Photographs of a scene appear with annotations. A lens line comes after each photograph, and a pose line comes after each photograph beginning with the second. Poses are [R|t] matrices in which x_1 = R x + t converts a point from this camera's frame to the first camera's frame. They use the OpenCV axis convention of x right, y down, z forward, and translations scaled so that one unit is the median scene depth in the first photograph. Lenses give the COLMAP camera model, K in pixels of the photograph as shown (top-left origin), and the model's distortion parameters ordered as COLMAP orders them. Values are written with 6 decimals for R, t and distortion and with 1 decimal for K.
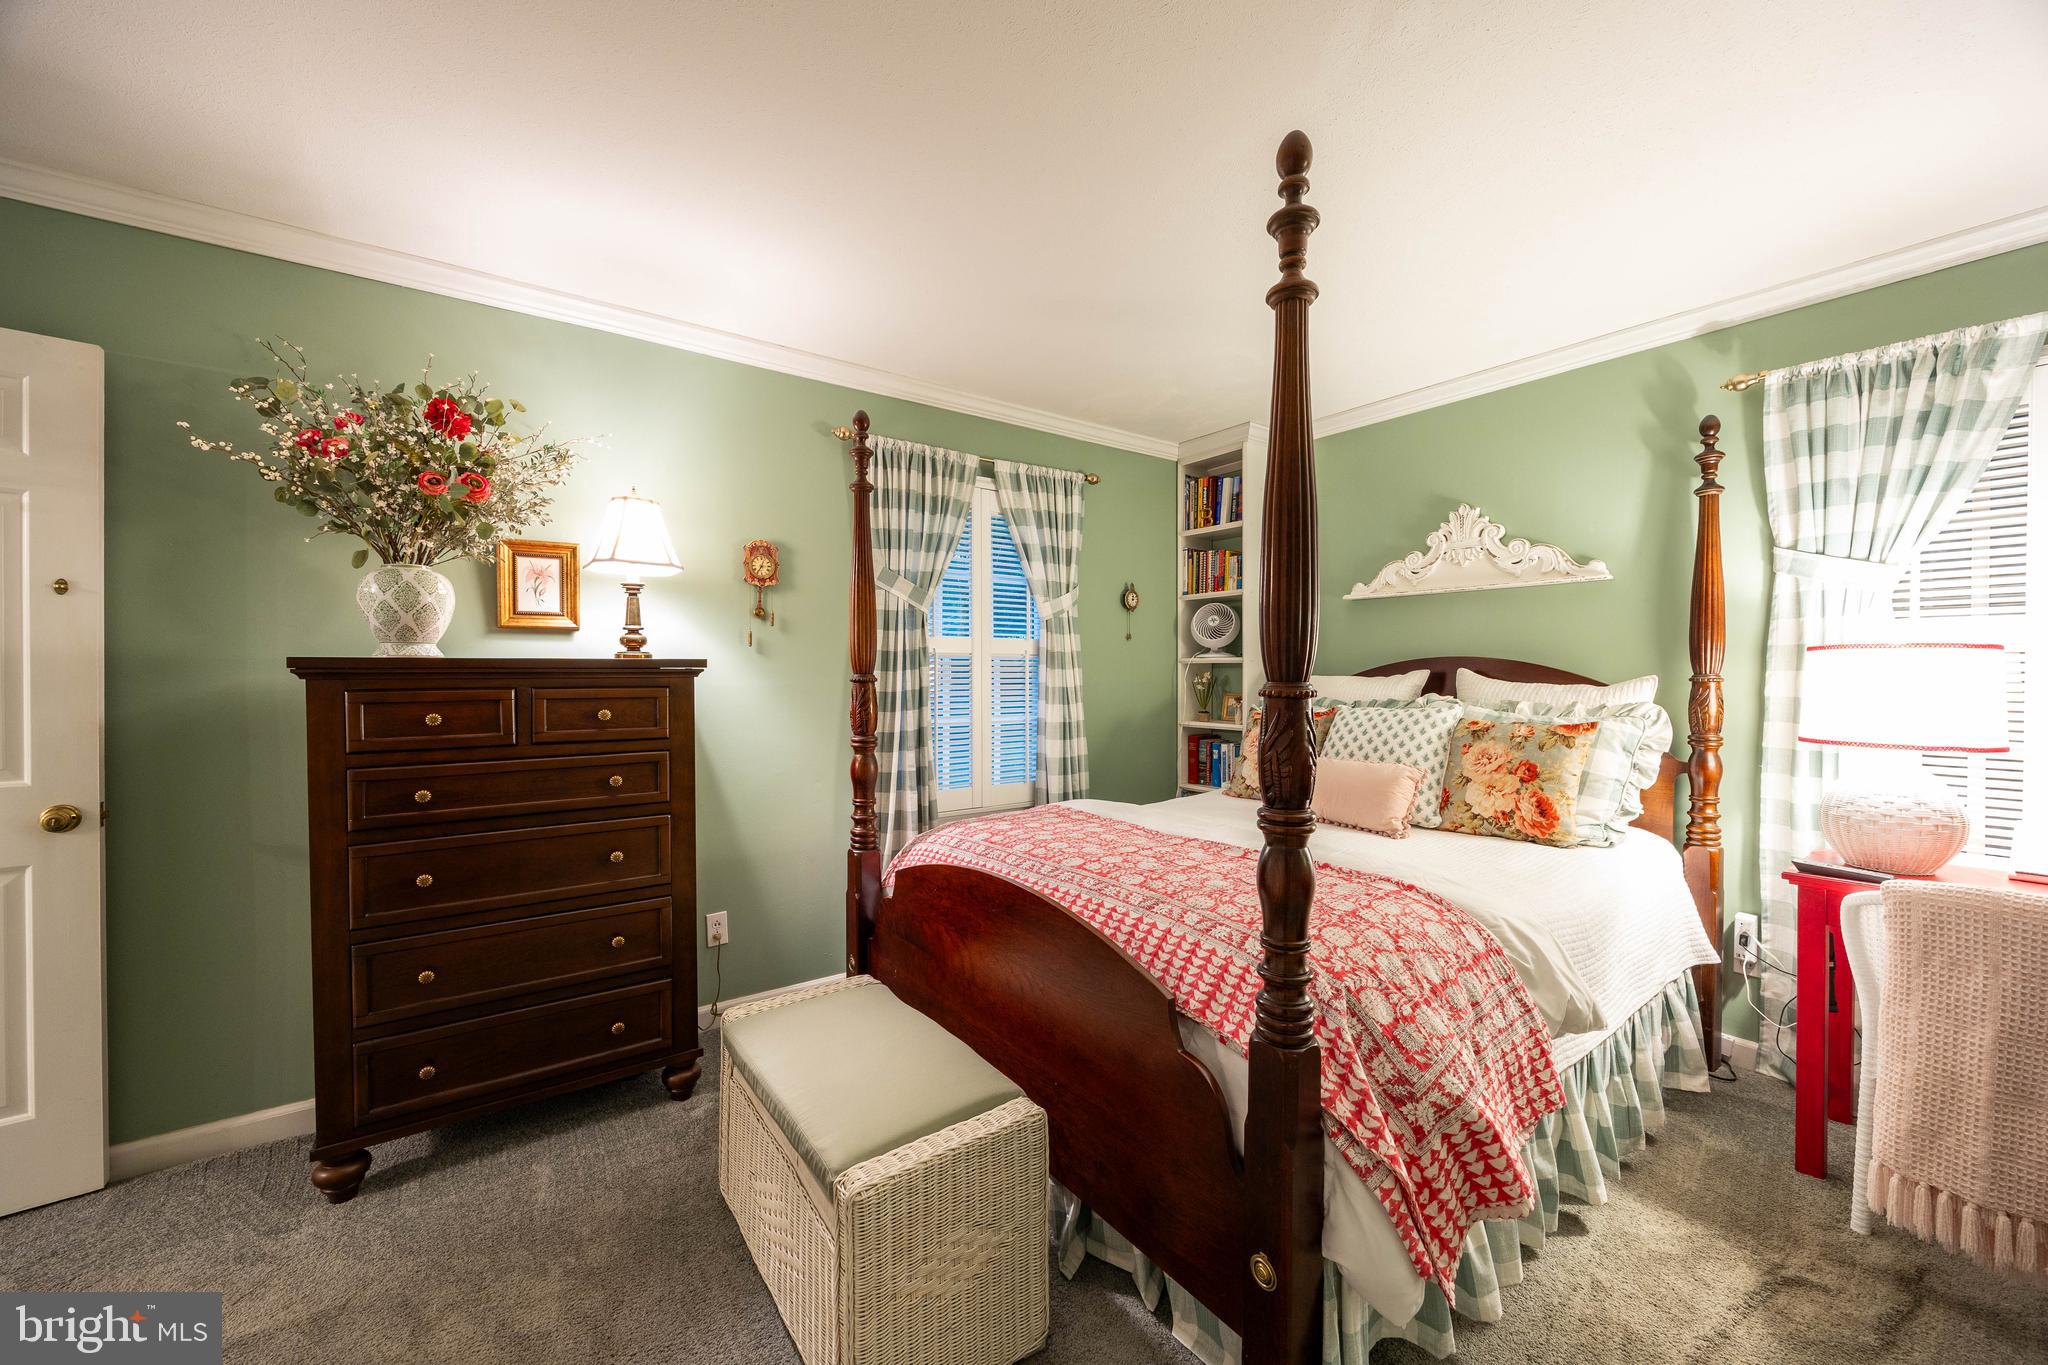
lens RADIAL K [[776.4, 0, 1019.6], [0, 776.4, 675.9], [0, 0, 1]] dist [-0.004802, 0.000590]
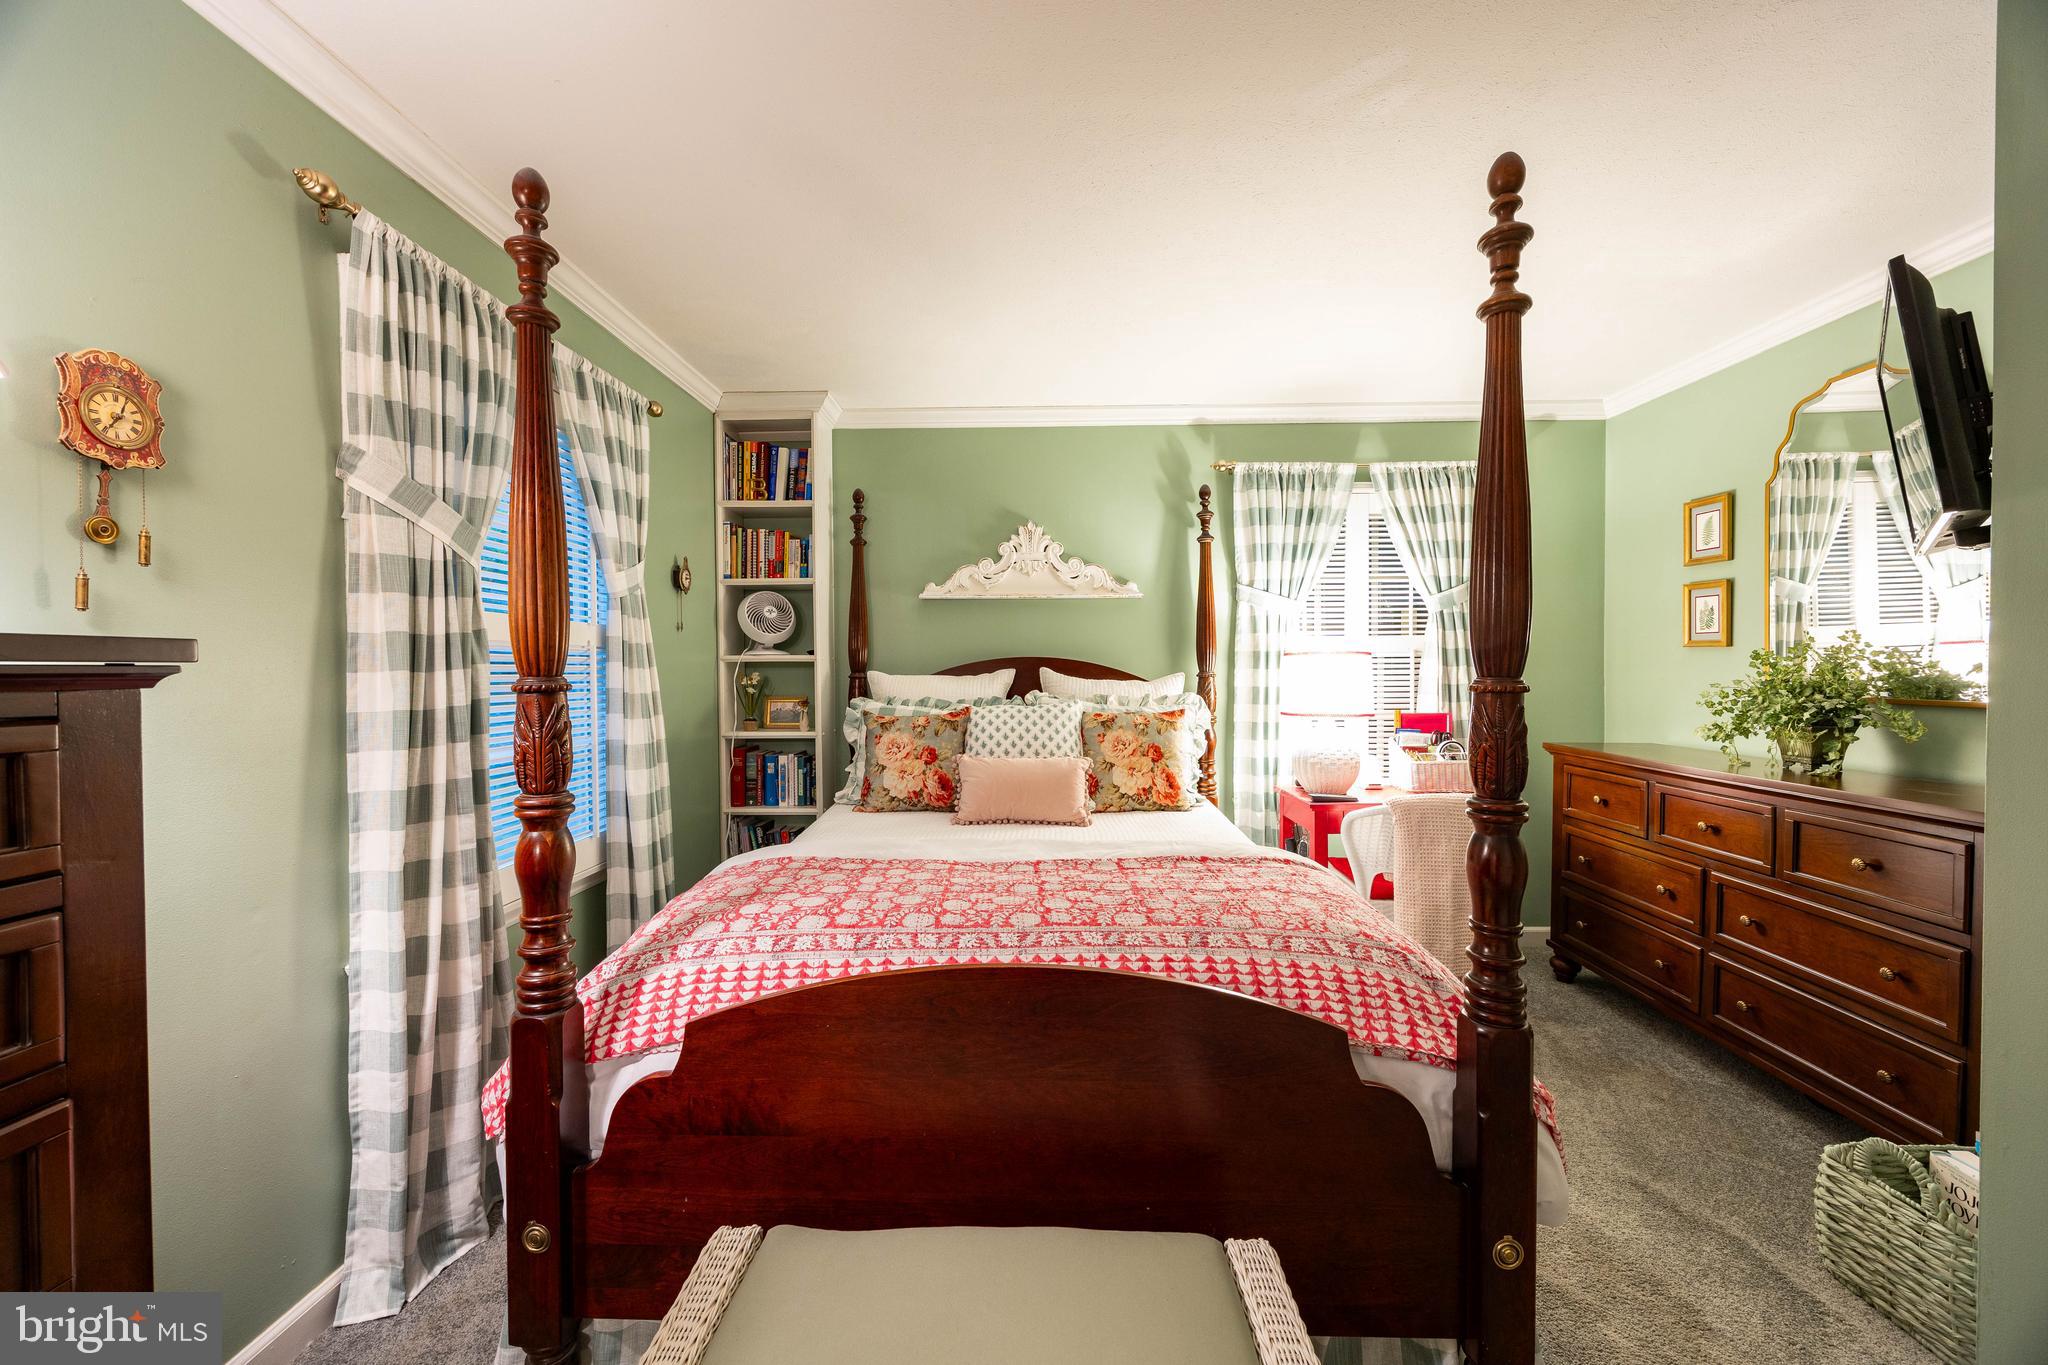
lens RADIAL K [[776.4, 0, 1022.2], [0, 776.4, 680.3], [0, 0, 1]] dist [-0.004802, 0.000590]
pose [[0.606072, -0.012659, 0.795309, -0.338449], [0.008720, 0.999919, 0.009270, -0.001759], [-0.795362, 0.001317, 0.606134, 0.340659]]
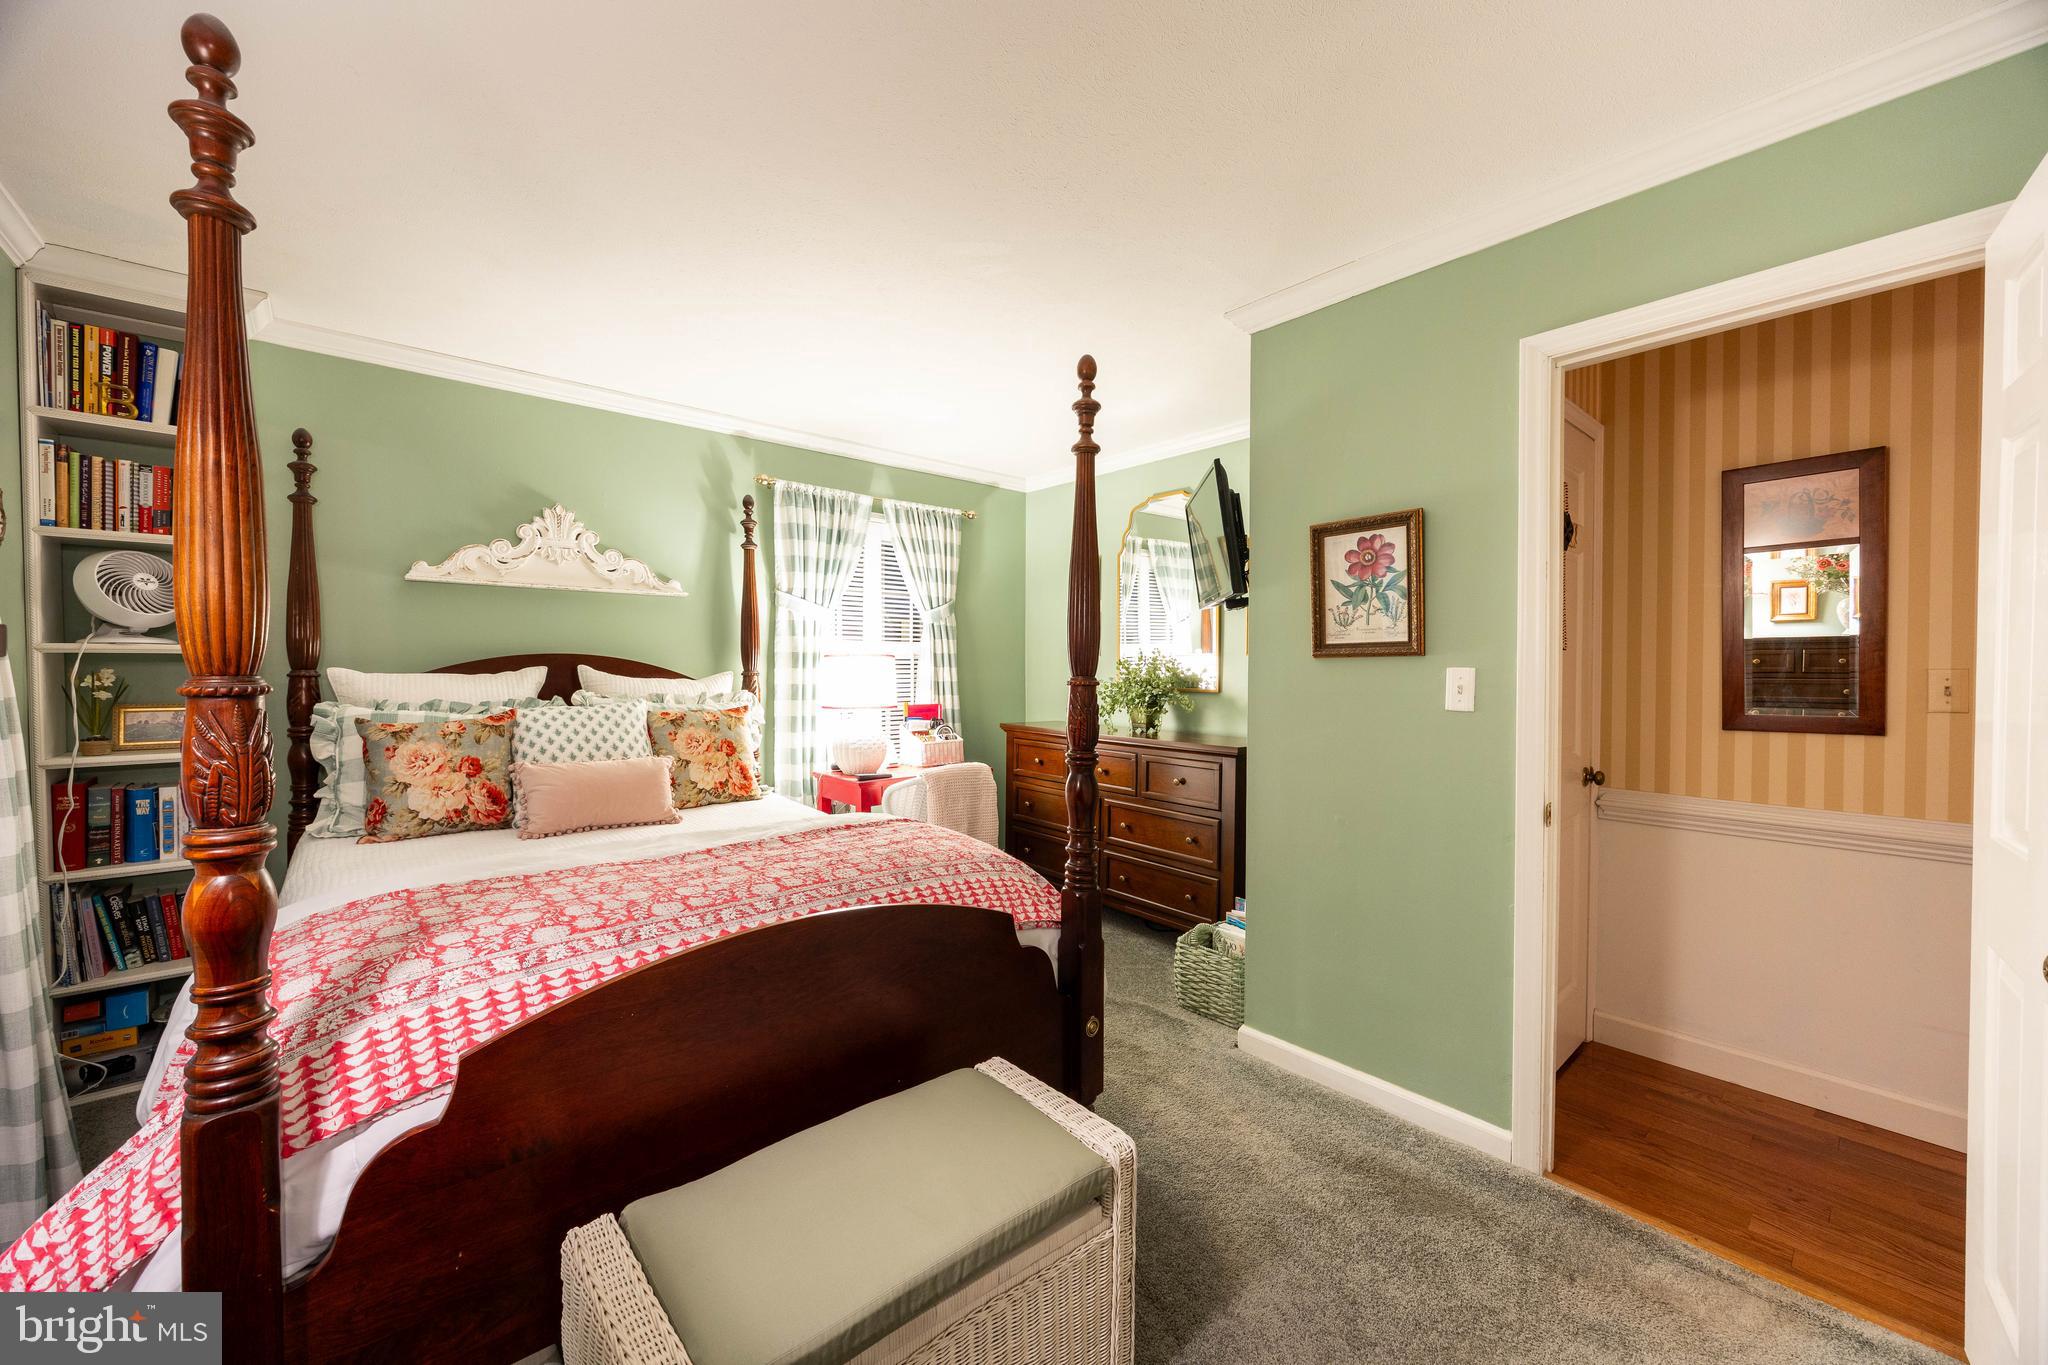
lens RADIAL K [[776.4, 0, 1023.0], [0, 776.4, 680.0], [0, 0, 1]] dist [-0.004802, 0.000590]
pose [[-0.088522, -0.015703, 0.995950, -0.515859], [0.002194, 0.999870, 0.015960, -0.005047], [-0.996072, 0.003598, -0.088476, 0.497262]]
